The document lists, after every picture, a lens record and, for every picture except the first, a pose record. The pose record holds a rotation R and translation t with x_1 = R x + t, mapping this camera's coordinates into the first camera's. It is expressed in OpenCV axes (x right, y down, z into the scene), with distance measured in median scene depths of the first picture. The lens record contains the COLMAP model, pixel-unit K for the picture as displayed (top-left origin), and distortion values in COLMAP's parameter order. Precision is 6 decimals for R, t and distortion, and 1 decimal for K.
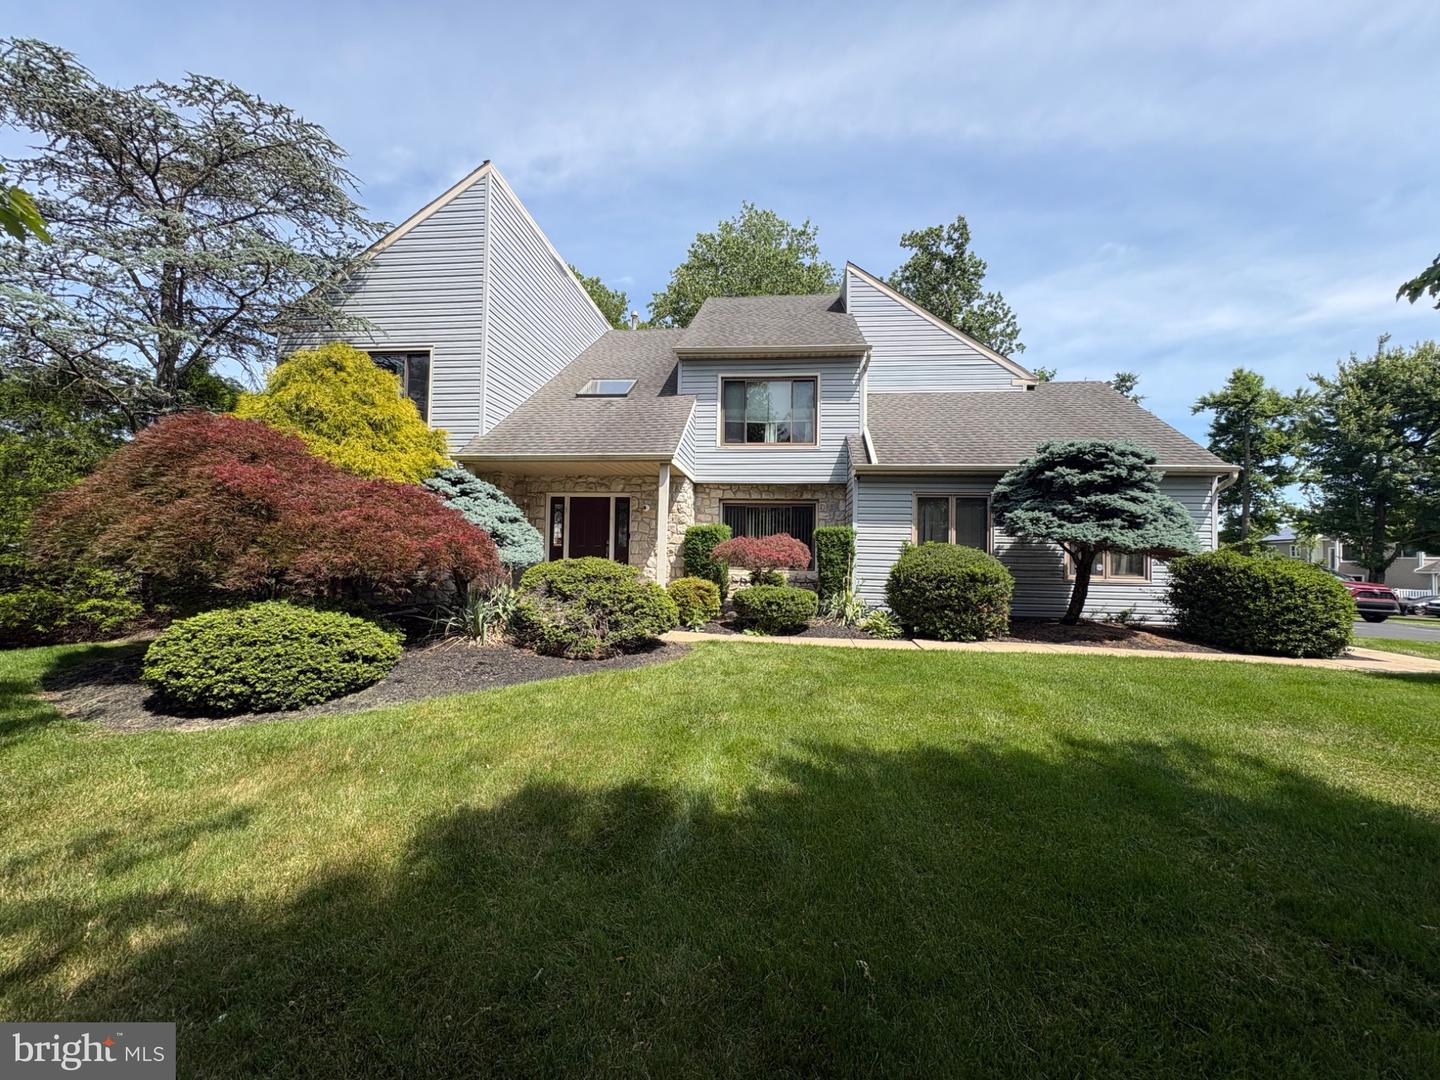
lens RADIAL K [[569.7, 0, 720.0], [0, 569.7, 540.0], [0, 0, 1]] dist [-0.001153, 0.000006]
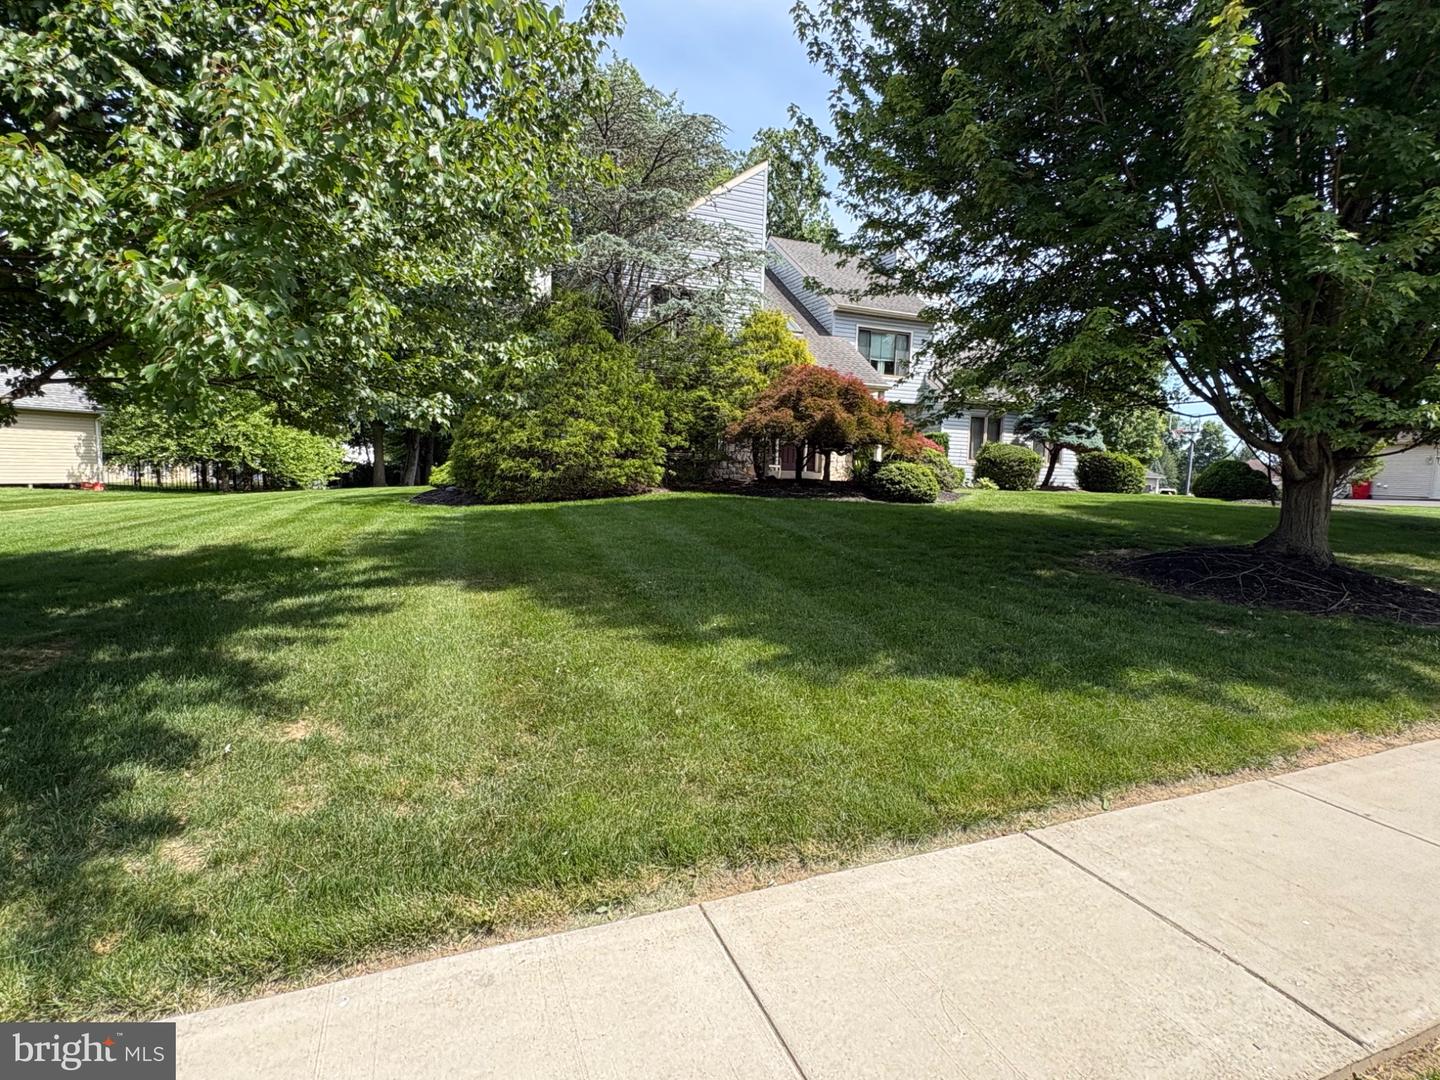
lens RADIAL K [[717.6, 0, 719.6], [0, 717.6, 542.8], [0, 0, 1]] dist [-0.000827, -0.000332]
pose [[0.882939, -0.041001, 0.467694, -1.206318], [-0.026786, 0.990157, 0.137372, 0.023051], [-0.468723, -0.133819, 0.873150, -0.527300]]
